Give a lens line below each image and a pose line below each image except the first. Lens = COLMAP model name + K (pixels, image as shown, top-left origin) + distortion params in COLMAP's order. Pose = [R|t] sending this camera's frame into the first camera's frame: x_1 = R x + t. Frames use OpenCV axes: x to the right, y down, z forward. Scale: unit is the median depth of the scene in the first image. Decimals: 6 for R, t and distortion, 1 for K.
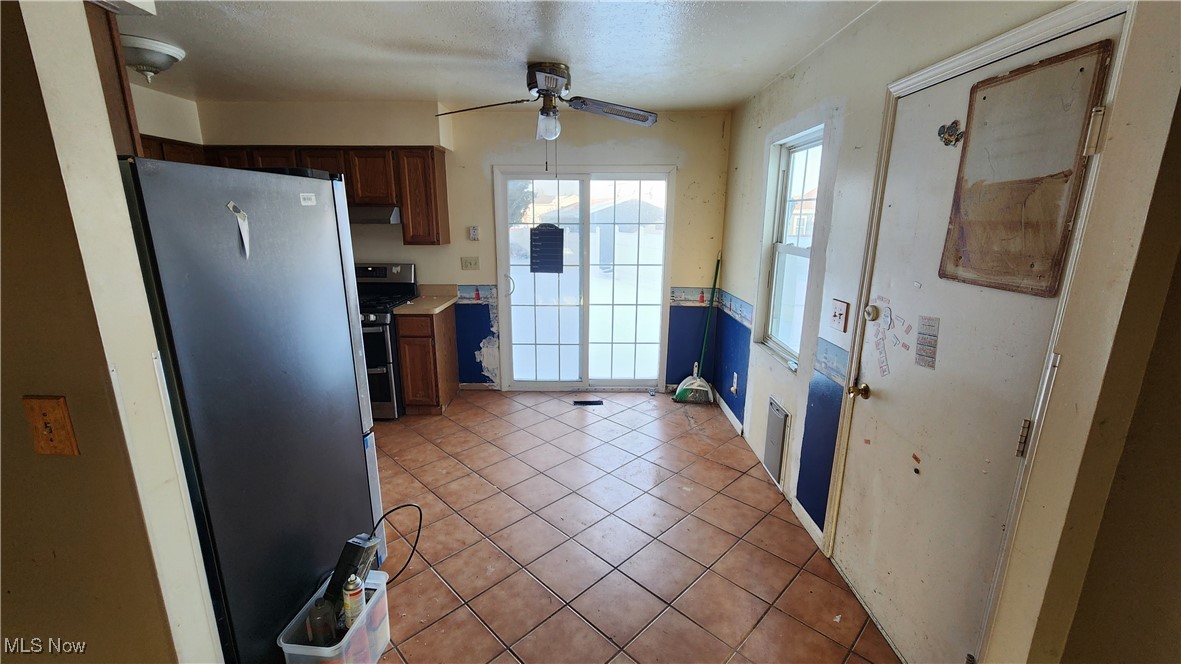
lens RADIAL K [[481.3, 0, 585.4], [0, 481.3, 335.5], [0, 0, 1]] dist [0.001883, -0.002893]
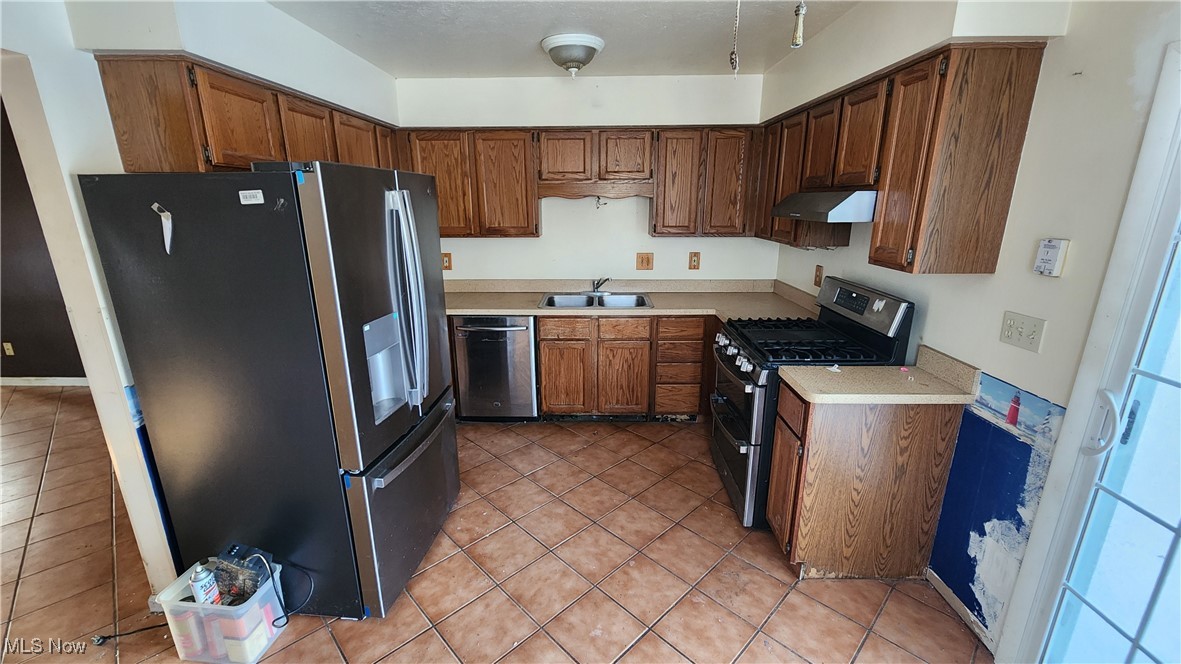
lens RADIAL K [[481.3, 0, 583.7], [0, 481.3, 333.8], [0, 0, 1]] dist [0.001883, -0.002893]
pose [[-0.011178, 0.265468, -0.964055, 0.142777], [-0.234468, 0.936540, 0.260610, -0.166424], [0.972060, 0.228953, 0.051776, 0.634332]]
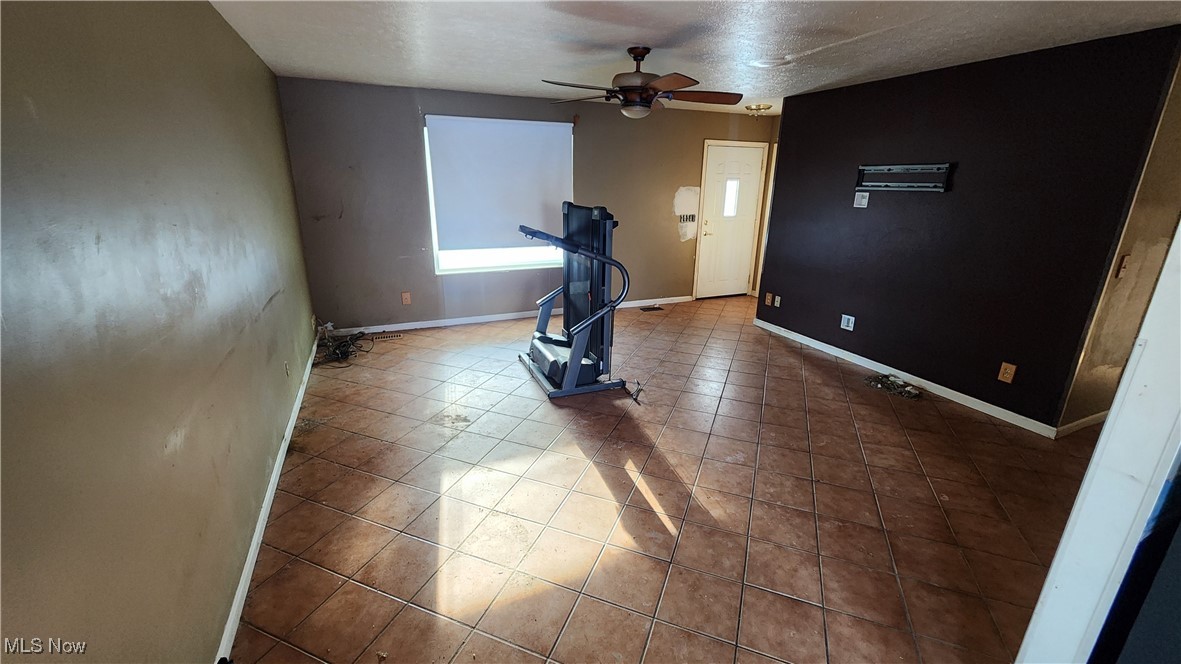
lens RADIAL K [[481.3, 0, 591.6], [0, 481.3, 334.9], [0, 0, 1]] dist [0.001883, -0.002893]
pose [[-0.909888, 0.116734, -0.398091, 0.111735], [-0.111244, 0.855796, 0.505211, -0.077855], [0.399660, 0.503971, -0.765693, 0.304755]]
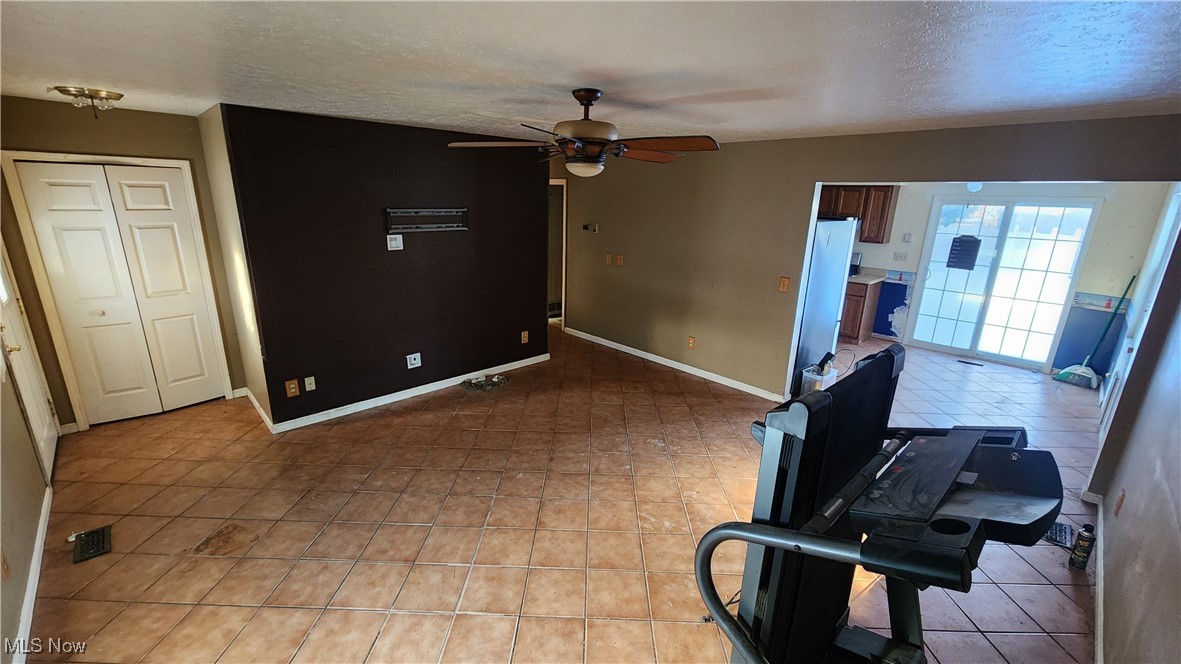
lens RADIAL K [[481.3, 0, 588.3], [0, 481.3, 330.6], [0, 0, 1]] dist [0.001883, -0.002893]
pose [[0.705061, 0.207551, -0.678094, 0.153452], [-0.194123, 0.976175, 0.096944, 0.127297], [0.682059, 0.063282, 0.728554, -0.804468]]
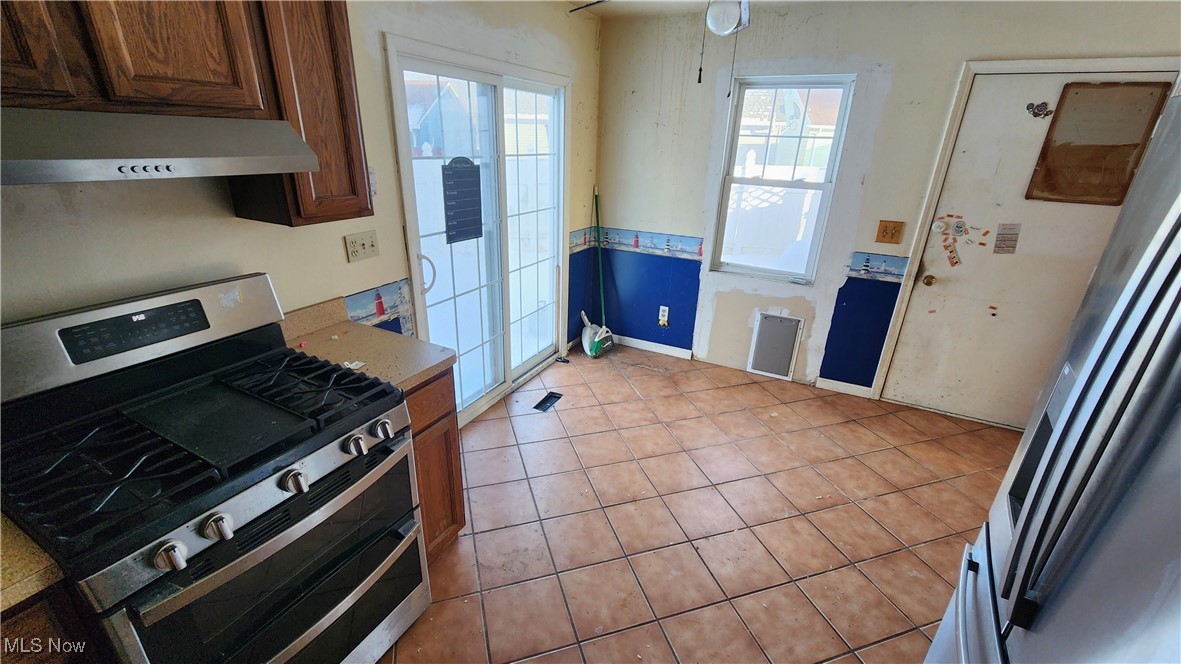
lens RADIAL K [[481.3, 0, 588.2], [0, 481.3, 333.5], [0, 0, 1]] dist [0.001883, -0.002893]
pose [[0.450921, -0.324578, 0.831457, -0.565329], [0.186557, 0.945235, 0.267819, -0.153995], [-0.872850, 0.034349, 0.486778, 0.571132]]
